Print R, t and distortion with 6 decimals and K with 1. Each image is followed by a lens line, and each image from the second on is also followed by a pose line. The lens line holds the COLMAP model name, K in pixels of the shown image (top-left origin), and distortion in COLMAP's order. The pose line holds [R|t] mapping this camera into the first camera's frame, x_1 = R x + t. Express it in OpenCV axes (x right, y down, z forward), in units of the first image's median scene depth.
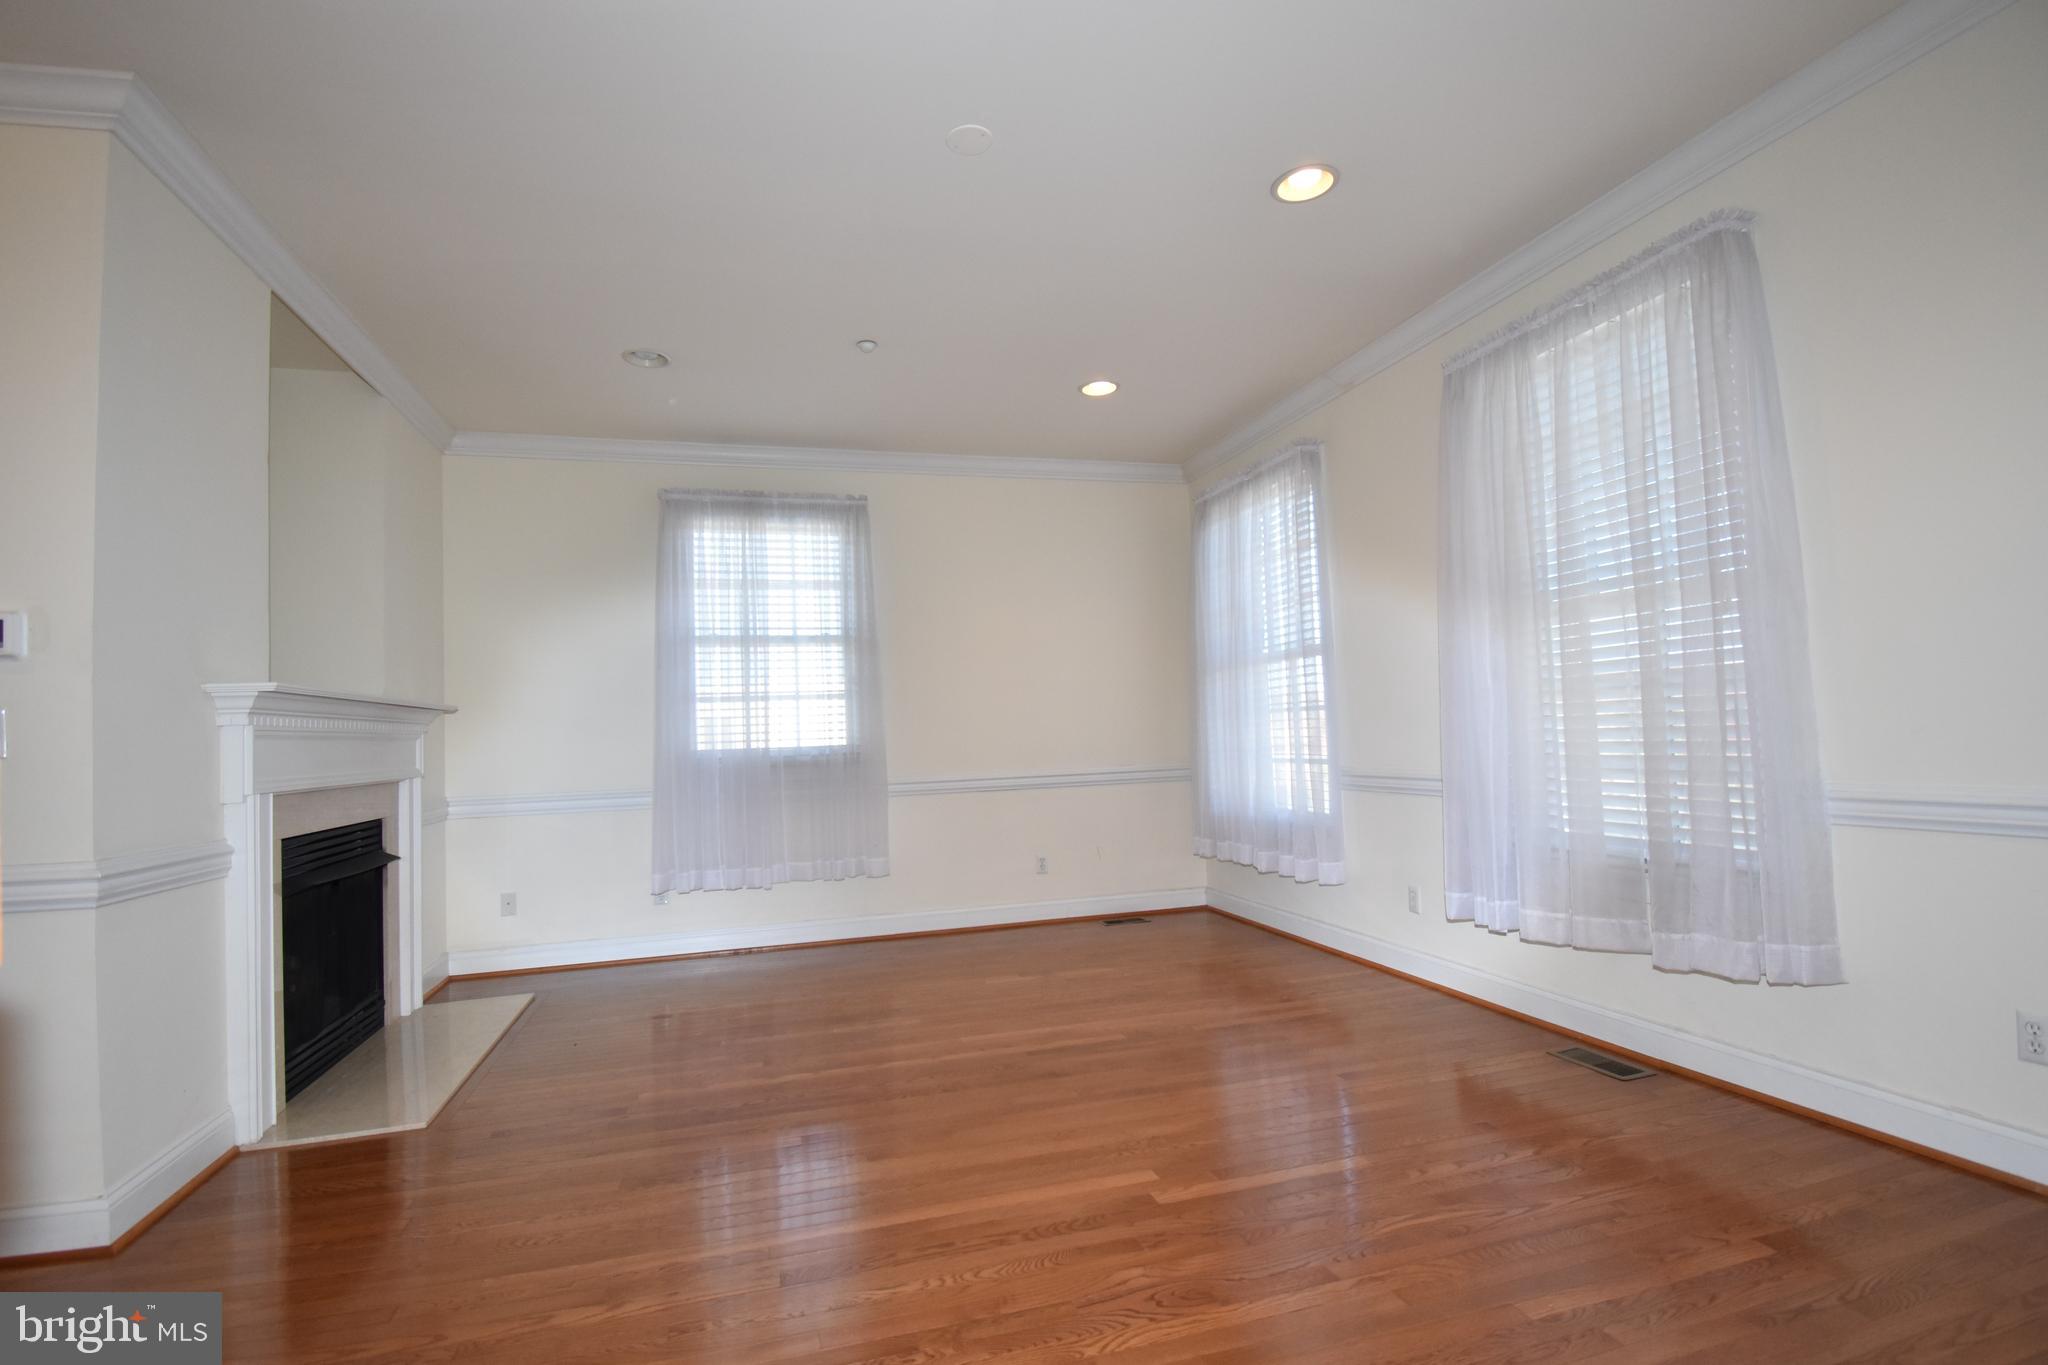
lens RADIAL K [[935.1, 0, 1024.0], [0, 935.1, 682.5], [0, 0, 1]] dist [-0.013208, -0.000167]
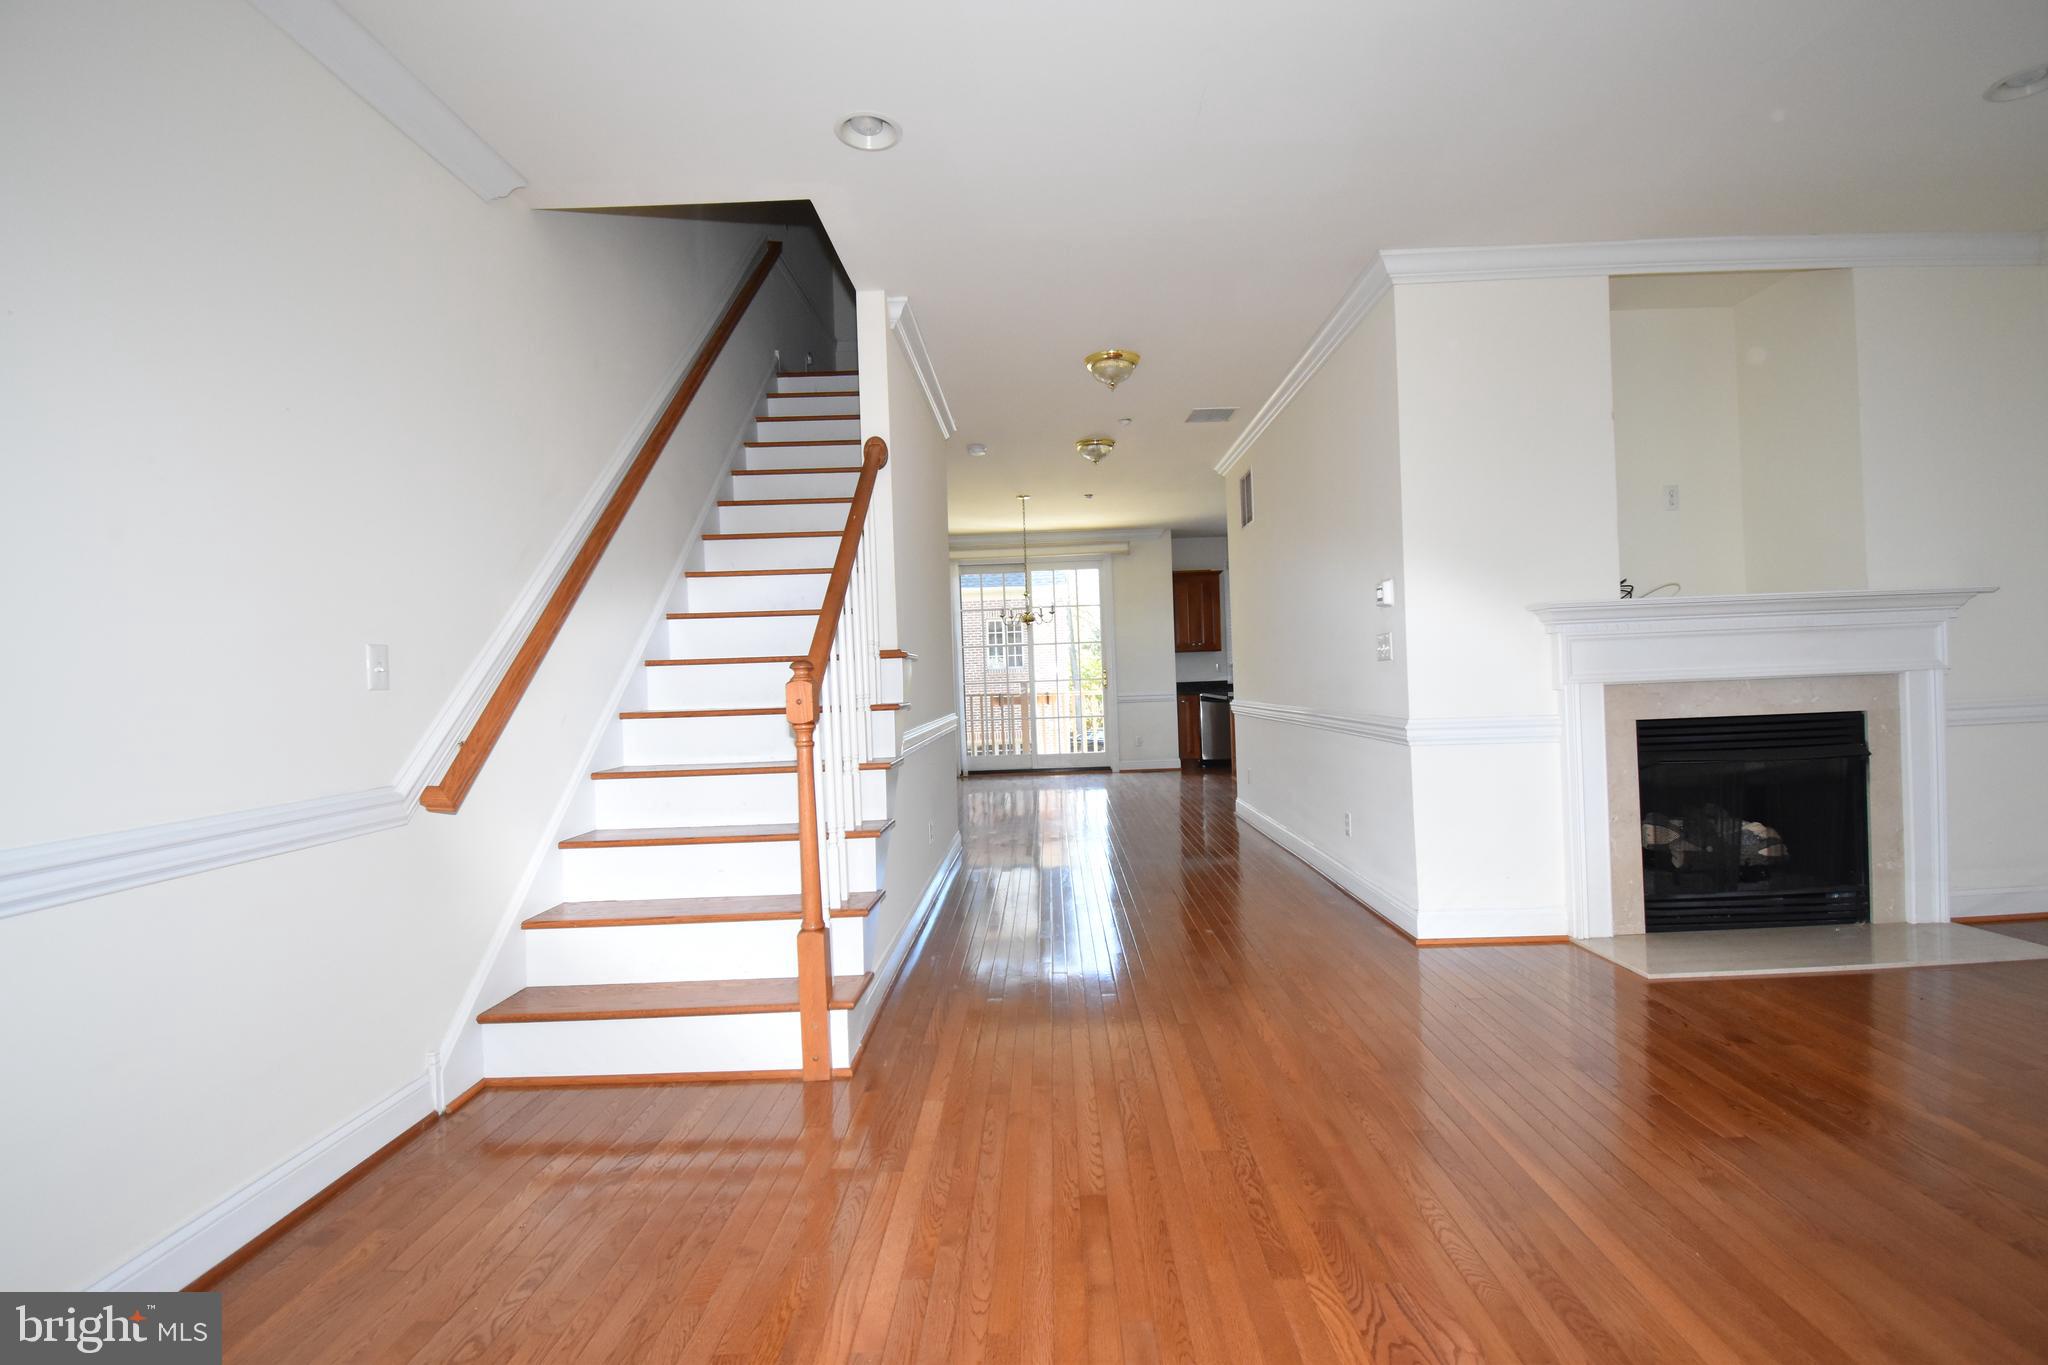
lens RADIAL K [[935.1, 0, 1024.0], [0, 935.1, 682.5], [0, 0, 1]] dist [-0.013208, -0.000167]
pose [[-0.292033, 0.049218, -0.955141, 0.632640], [0.100823, 0.994695, 0.020430, 0.010933], [0.951079, -0.090334, -0.295446, 0.610163]]
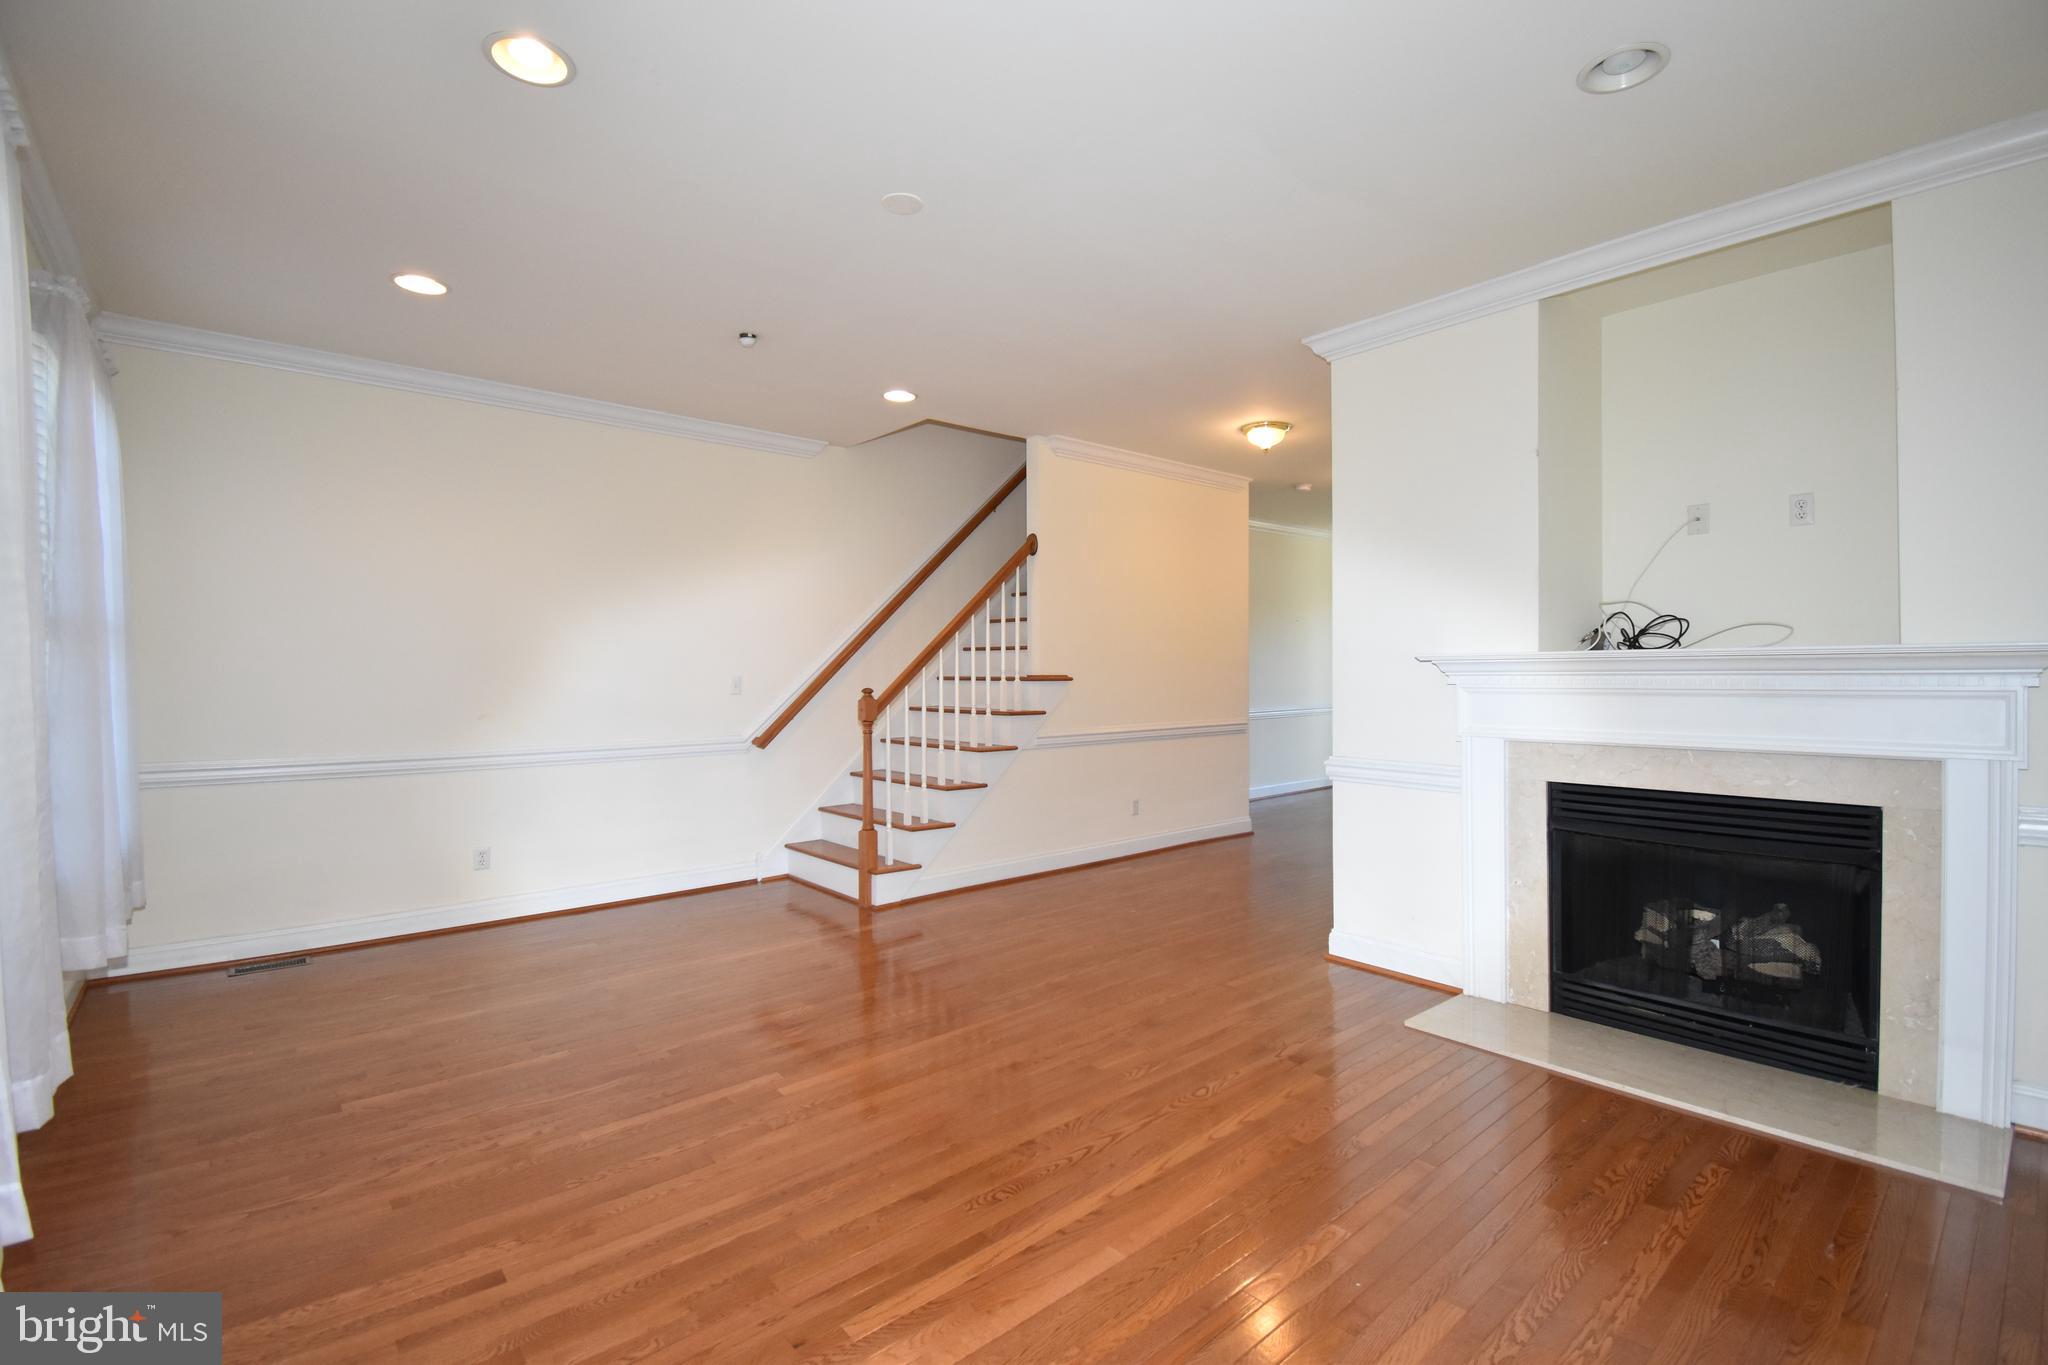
lens RADIAL K [[935.1, 0, 1024.0], [0, 935.1, 682.5], [0, 0, 1]] dist [-0.013208, -0.000167]
pose [[-0.915909, 0.046881, -0.398639, 0.250750], [0.061464, 0.997824, -0.023871, 0.034505], [0.396653, -0.046366, -0.916797, 1.841413]]
